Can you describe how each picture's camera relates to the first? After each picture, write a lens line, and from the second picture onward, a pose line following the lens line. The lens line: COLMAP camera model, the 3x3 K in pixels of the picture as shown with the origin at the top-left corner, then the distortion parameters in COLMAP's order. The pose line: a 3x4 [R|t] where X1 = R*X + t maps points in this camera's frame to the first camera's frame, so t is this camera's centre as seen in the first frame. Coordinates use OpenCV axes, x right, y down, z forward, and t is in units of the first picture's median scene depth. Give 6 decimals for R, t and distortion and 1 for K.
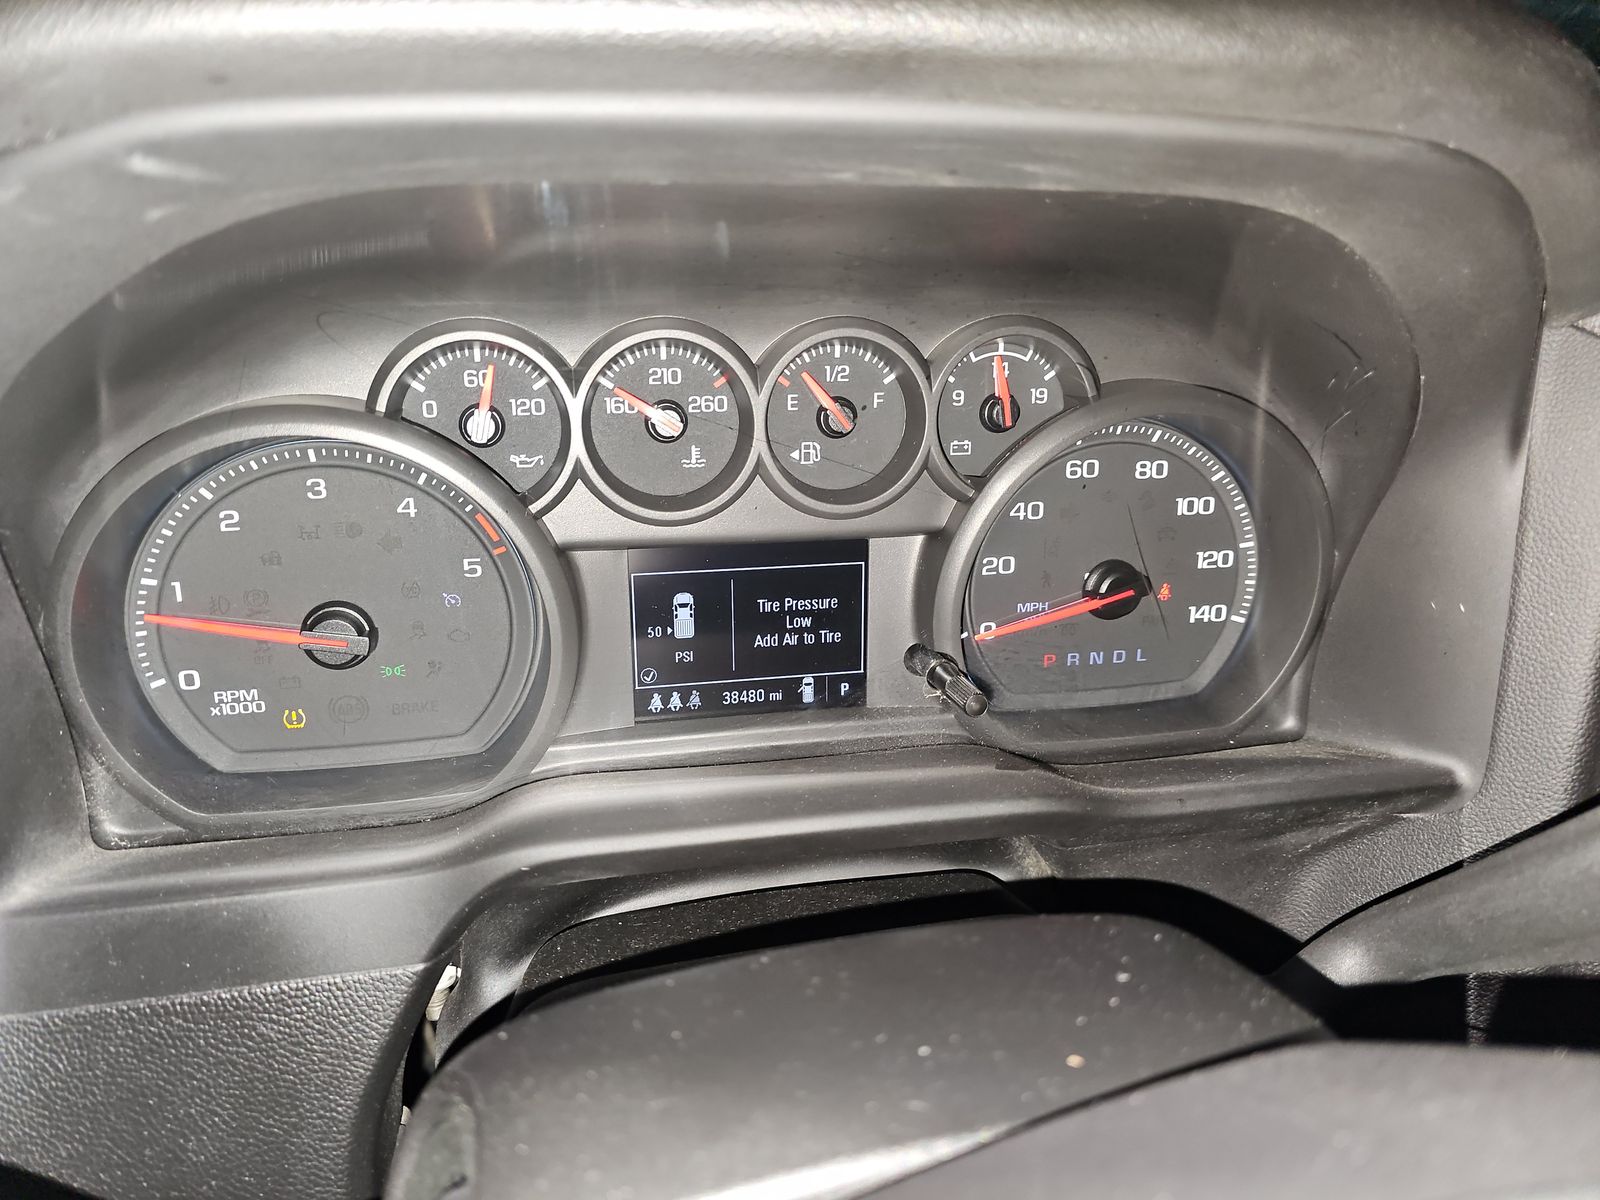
lens RADIAL K [[1066.7, 0, 791.1], [0, 1066.7, 596.3], [0, 0, 1]] dist [0.043529, -0.017208]
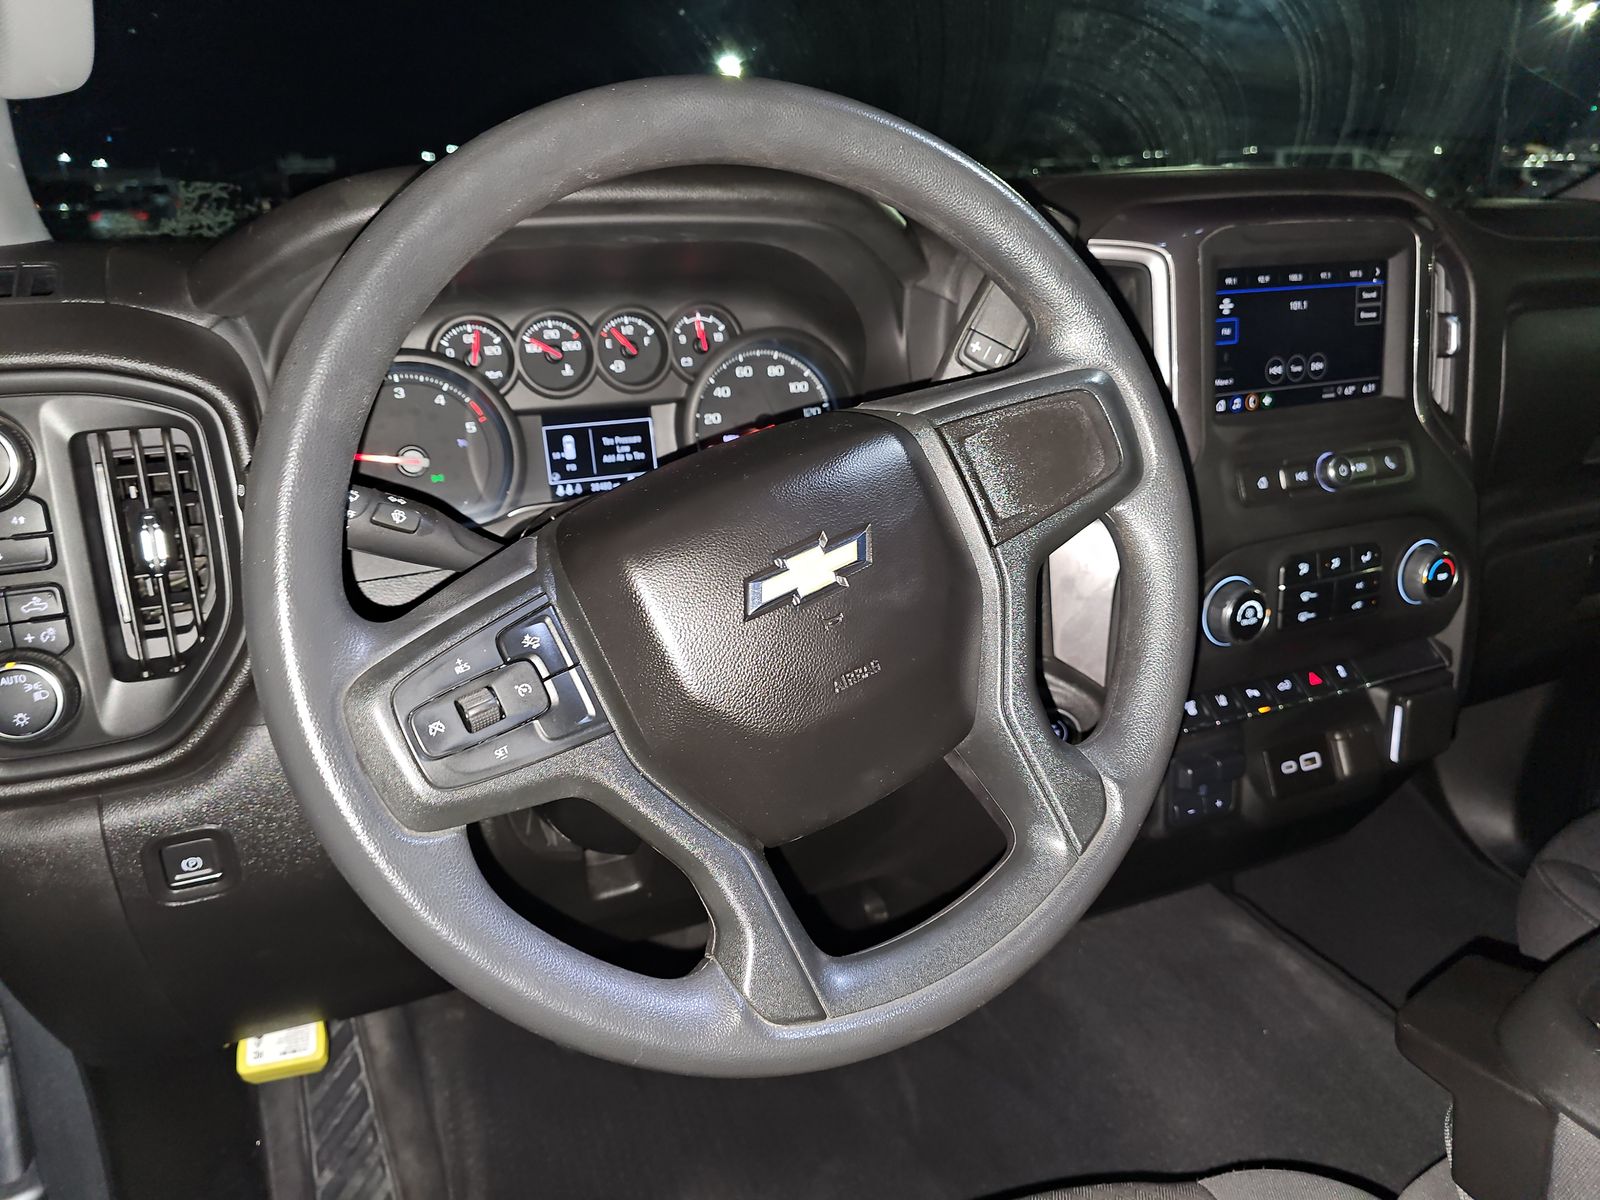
lens RADIAL K [[1066.7, 0, 793.5], [0, 1066.7, 607.5], [0, 0, 1]] dist [0.043529, -0.017208]
pose [[0.976814, -0.113396, 0.181591, -0.091944], [0.126730, 0.989899, -0.063554, 0.563740], [-0.172550, 0.085094, 0.981318, -1.245291]]
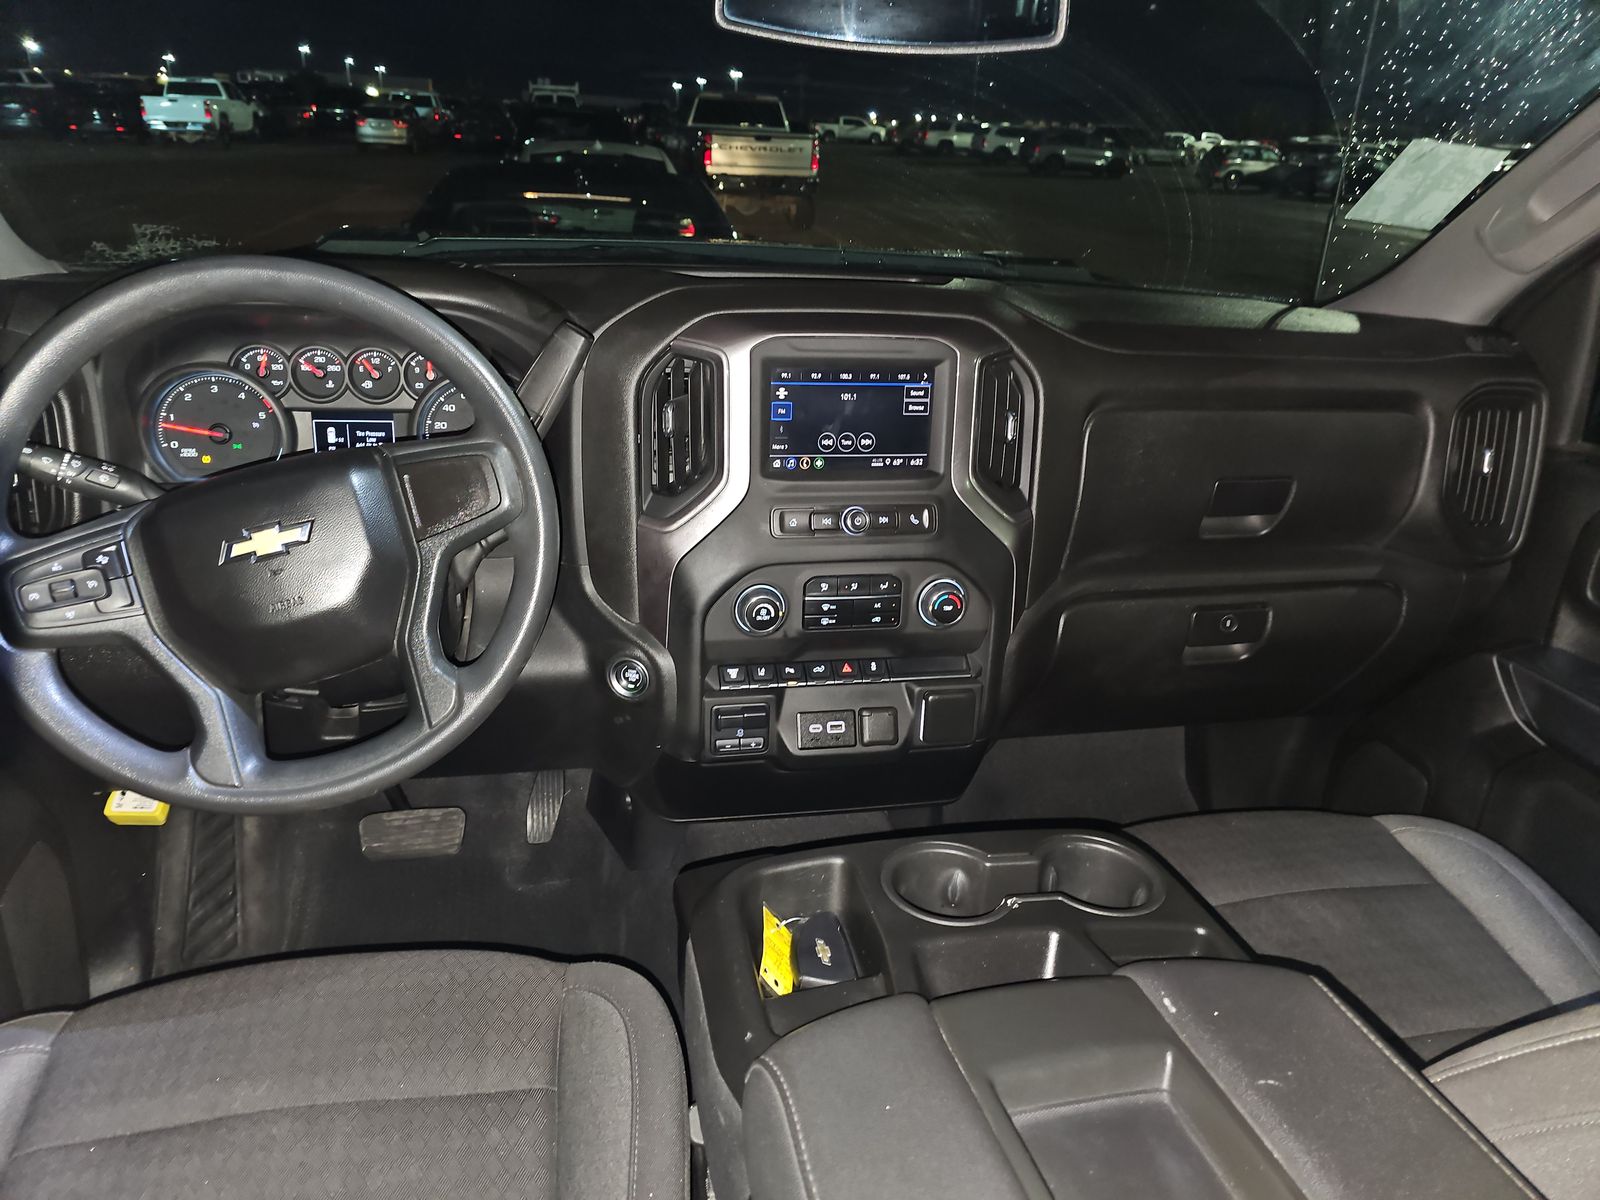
lens RADIAL K [[1066.7, 0, 810.8], [0, 1066.7, 599.6], [0, 0, 1]] dist [0.043529, -0.017208]
pose [[0.999345, 0.023286, 0.027686, 1.327940], [-0.022429, 0.999272, -0.030851, 0.611142], [-0.028385, 0.030210, 0.999140, -2.382311]]
